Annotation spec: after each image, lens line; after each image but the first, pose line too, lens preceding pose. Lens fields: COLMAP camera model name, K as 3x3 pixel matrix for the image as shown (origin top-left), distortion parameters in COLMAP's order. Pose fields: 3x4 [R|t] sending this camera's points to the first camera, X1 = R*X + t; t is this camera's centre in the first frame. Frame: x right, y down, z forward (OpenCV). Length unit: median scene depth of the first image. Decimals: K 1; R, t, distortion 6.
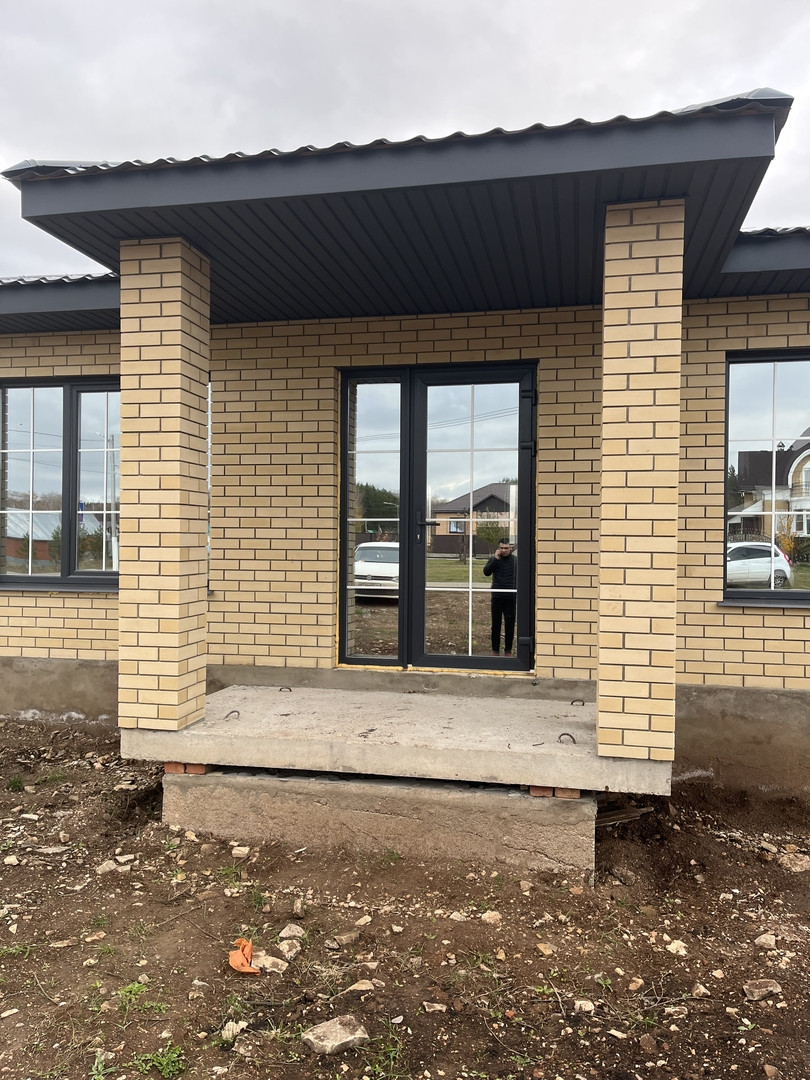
lens RADIAL K [[813.2, 0, 415.6], [0, 813.2, 542.8], [0, 0, 1]] dist [0.063689, -0.085266]
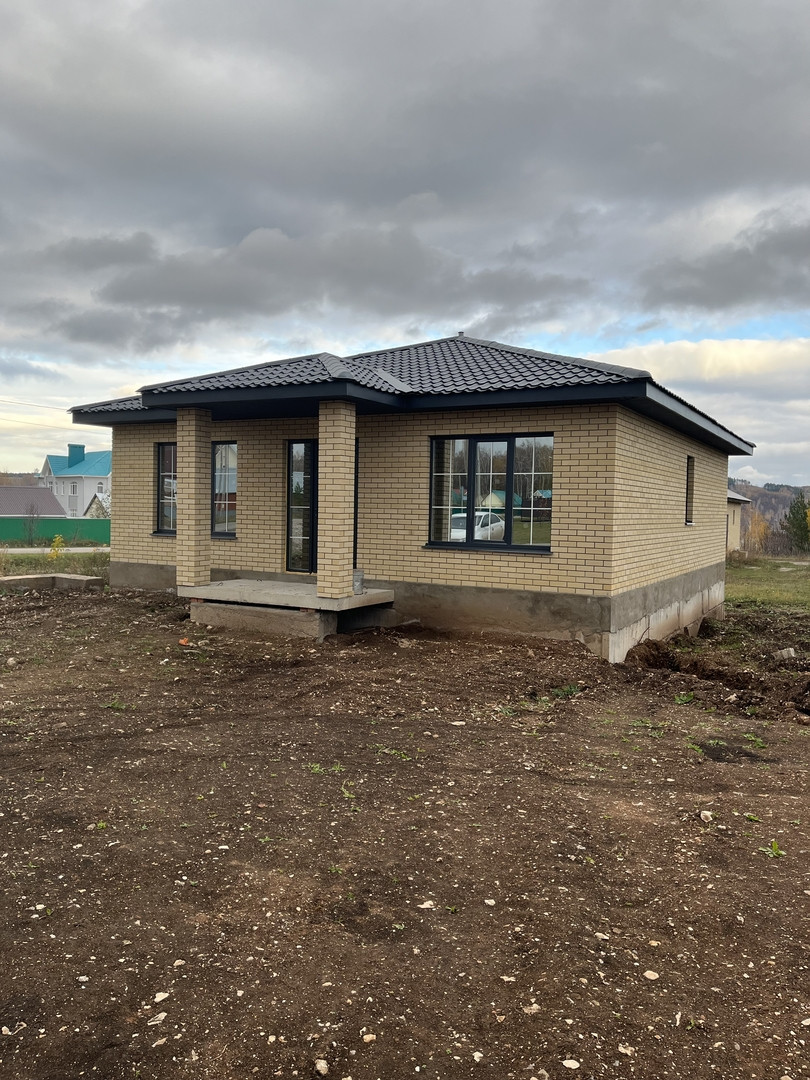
lens RADIAL K [[813.2, 0, 422.3], [0, 813.2, 523.5], [0, 0, 1]] dist [0.063689, -0.085266]
pose [[0.958796, 0.015262, -0.283686, 1.010129], [-0.009496, 0.999720, 0.021687, -0.039397], [0.283938, -0.018099, 0.958672, -1.168451]]
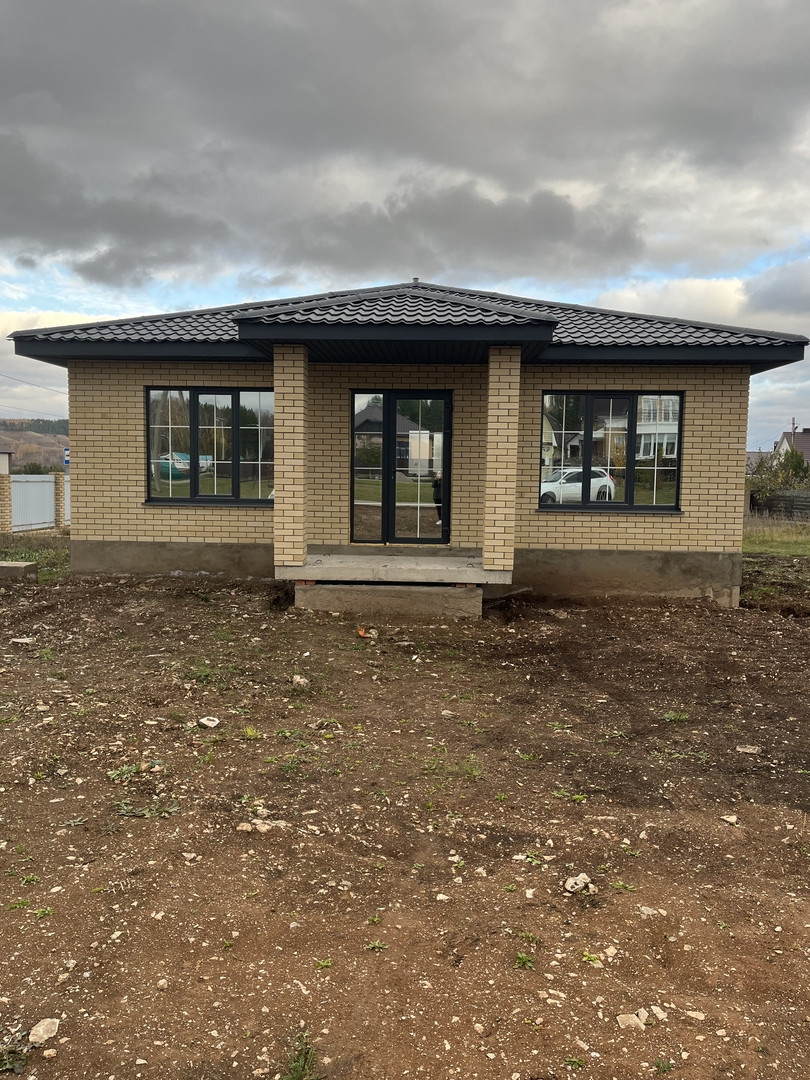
lens RADIAL K [[813.2, 0, 419.2], [0, 813.2, 545.9], [0, 0, 1]] dist [0.063689, -0.085266]
pose [[0.985229, -0.011683, 0.170843, -0.295198], [-0.005649, 0.994909, 0.100615, -0.044881], [-0.171148, -0.100094, 0.980148, -1.039984]]
